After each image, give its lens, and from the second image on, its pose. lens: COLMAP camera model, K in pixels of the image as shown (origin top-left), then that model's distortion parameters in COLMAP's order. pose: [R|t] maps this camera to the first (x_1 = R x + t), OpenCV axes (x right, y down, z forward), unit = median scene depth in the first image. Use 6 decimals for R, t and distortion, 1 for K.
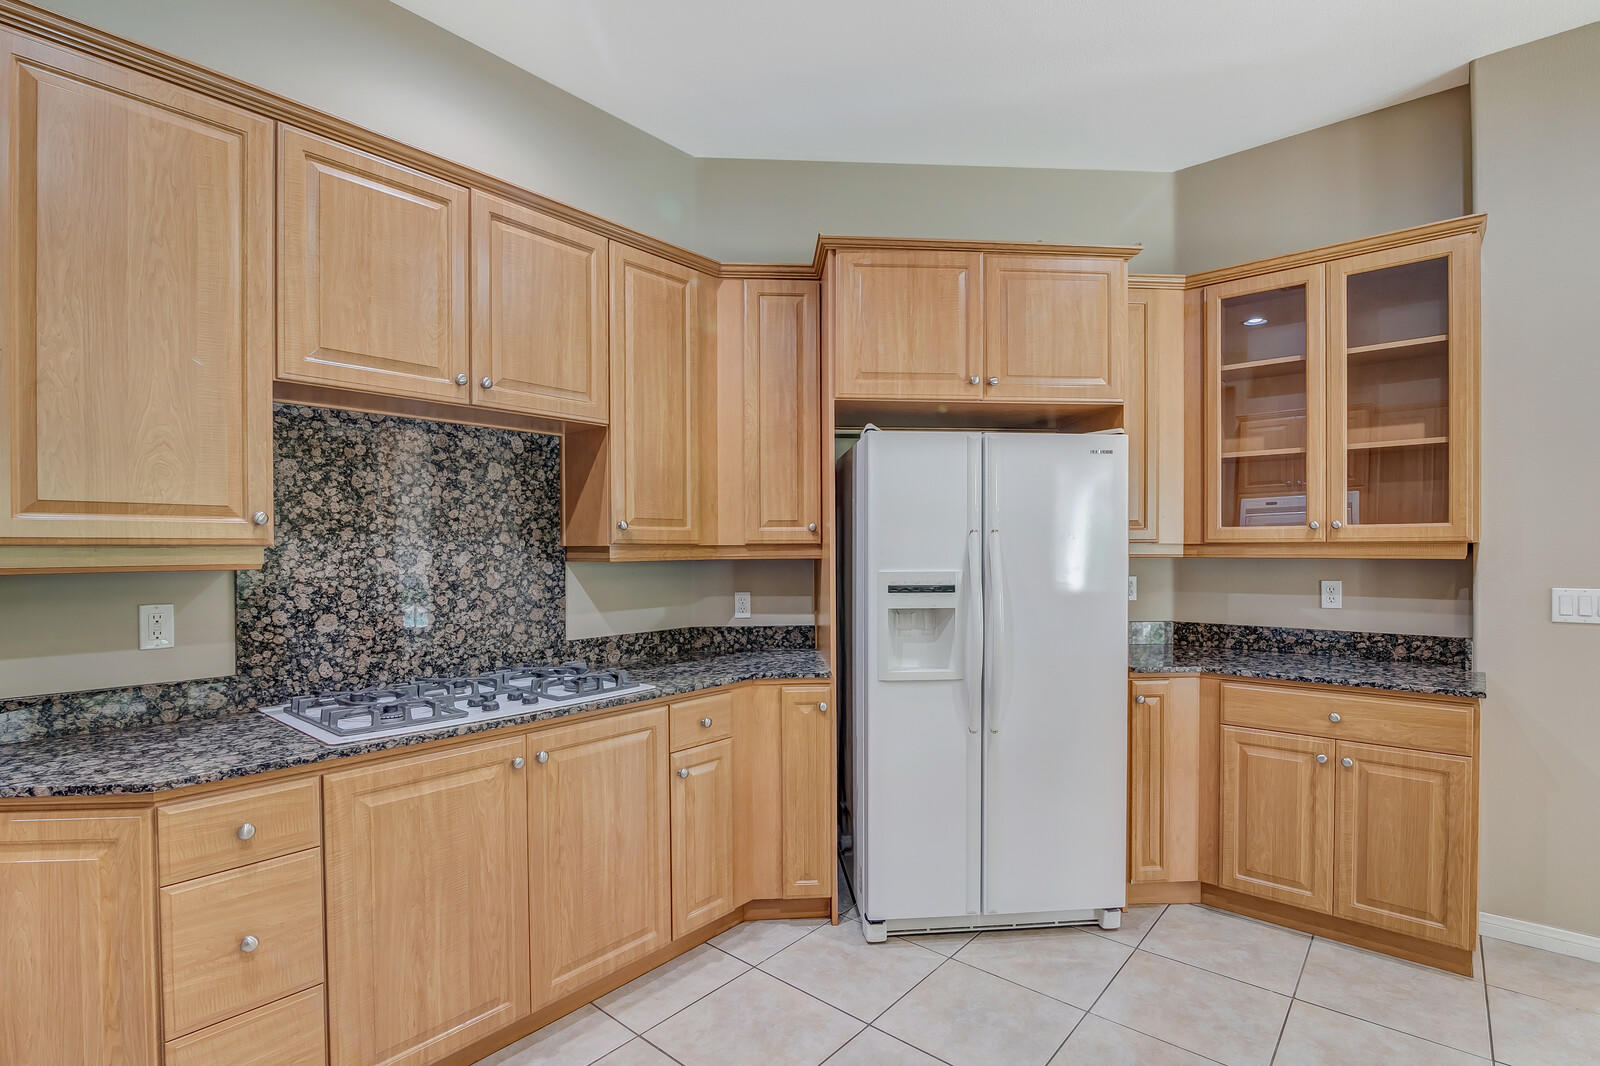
lens RADIAL K [[736.9, 0, 828.9], [0, 736.9, 556.4], [0, 0, 1]] dist [-0.024787, -0.000962]
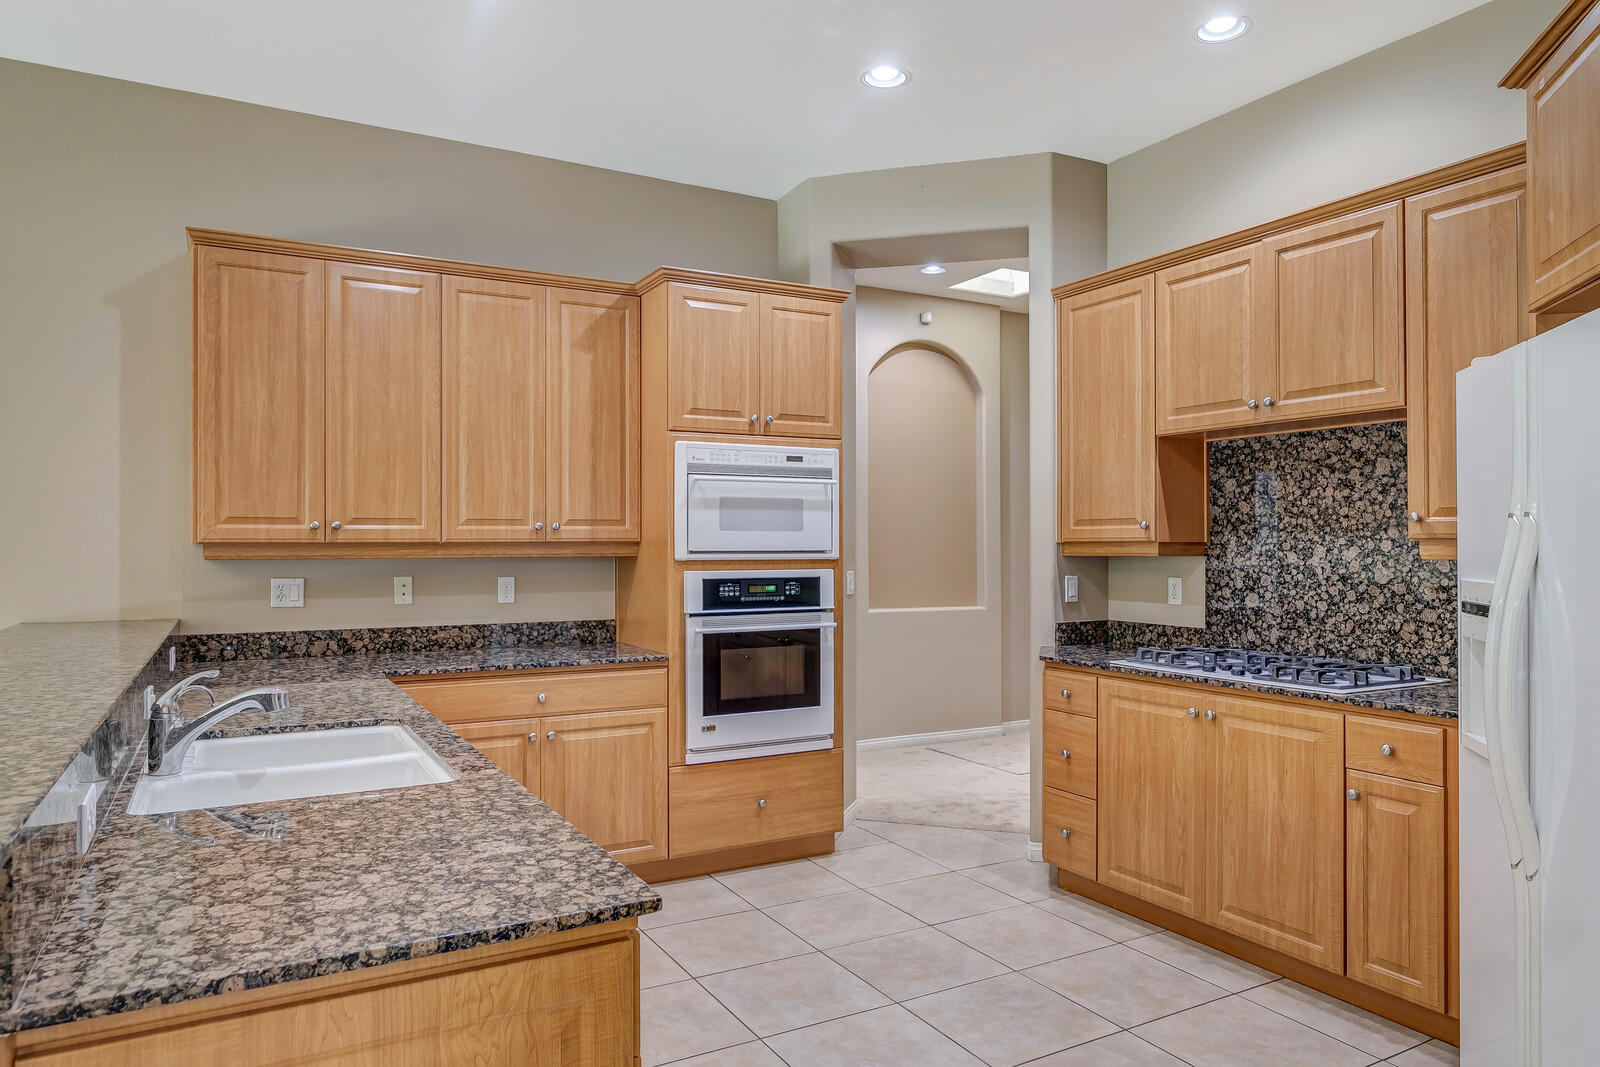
lens RADIAL K [[1034.7, 0, 797.9], [0, 1034.7, 541.3], [0, 0, 1]] dist [-0.034205, -0.000557]
pose [[-0.362053, 0.000614, -0.932157, 1.243076], [-0.008349, 0.999958, 0.003902, -0.013831], [0.932120, 0.009195, -0.362033, 0.838841]]
